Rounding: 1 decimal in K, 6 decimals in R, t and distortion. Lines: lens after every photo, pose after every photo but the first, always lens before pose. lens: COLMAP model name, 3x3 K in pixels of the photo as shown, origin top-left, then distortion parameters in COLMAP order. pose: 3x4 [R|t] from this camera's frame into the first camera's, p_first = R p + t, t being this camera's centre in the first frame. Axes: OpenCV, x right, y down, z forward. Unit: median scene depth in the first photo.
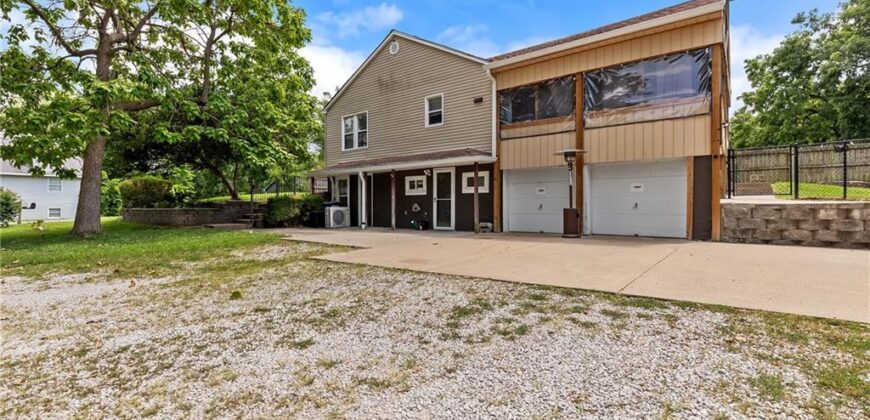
lens RADIAL K [[415.8, 0, 435.0], [0, 415.8, 210.0], [0, 0, 1]] dist [0.000339, 0.000077]
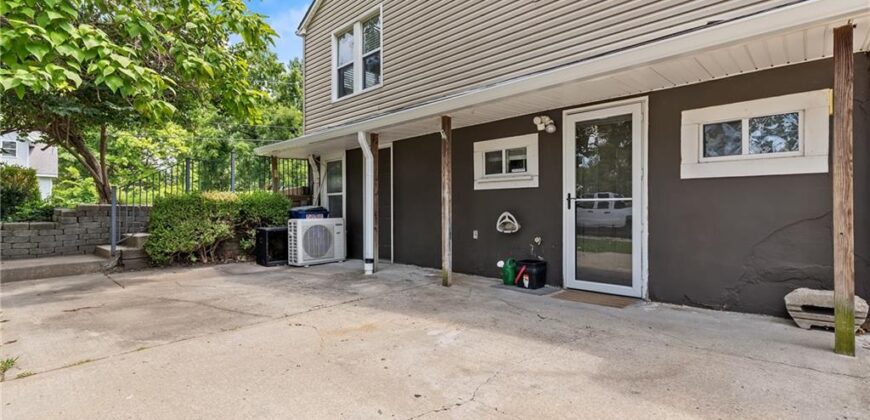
lens RADIAL K [[415.8, 0, 435.0], [0, 415.8, 210.0], [0, 0, 1]] dist [0.000339, 0.000077]
pose [[0.997525, -0.003535, -0.070229, -0.078199], [0.003276, 0.999987, -0.003799, -0.014901], [0.070242, 0.003559, 0.997524, 0.588011]]
